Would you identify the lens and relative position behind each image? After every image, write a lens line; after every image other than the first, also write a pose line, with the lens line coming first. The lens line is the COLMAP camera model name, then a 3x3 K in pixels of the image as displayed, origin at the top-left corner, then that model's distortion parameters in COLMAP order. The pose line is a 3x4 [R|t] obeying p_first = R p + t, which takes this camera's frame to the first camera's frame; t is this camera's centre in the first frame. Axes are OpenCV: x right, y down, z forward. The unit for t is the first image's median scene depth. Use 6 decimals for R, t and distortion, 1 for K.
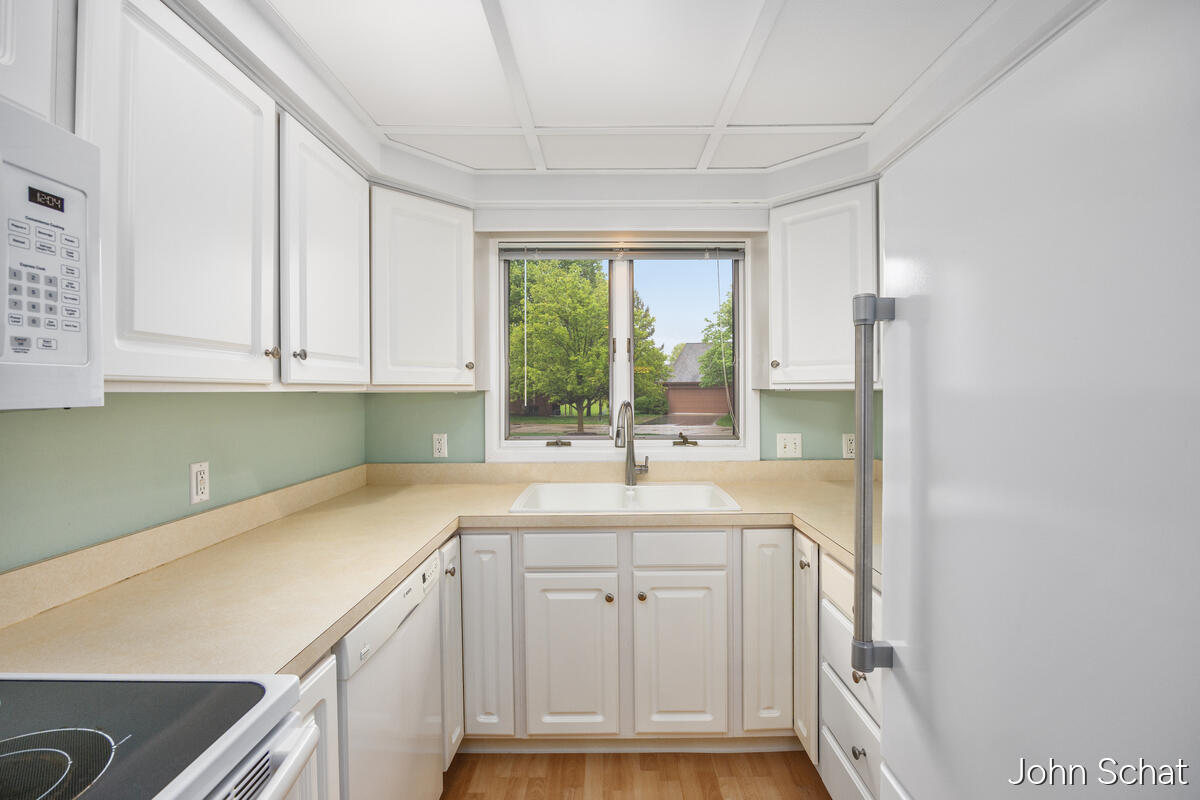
lens RADIAL K [[541.8, 0, 609.1], [0, 541.8, 397.9], [0, 0, 1]] dist [-0.013741, -0.000151]
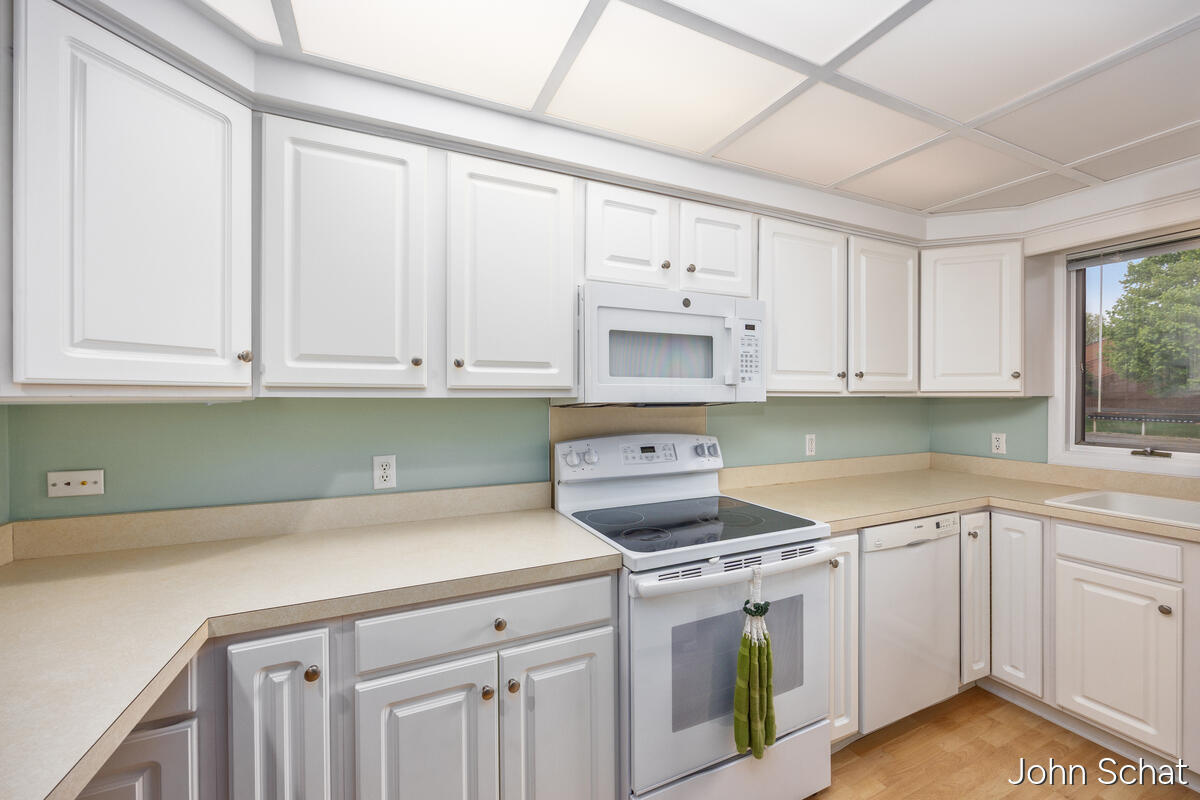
lens RADIAL K [[478.2, 0, 607.1], [0, 478.2, 398.7], [0, 0, 1]] dist [-0.008144, 0.000891]
pose [[0.447034, 0.010512, -0.894455, 0.309751], [-0.015387, 0.999873, 0.004060, 0.001711], [0.894385, 0.011948, 0.447139, -0.286049]]
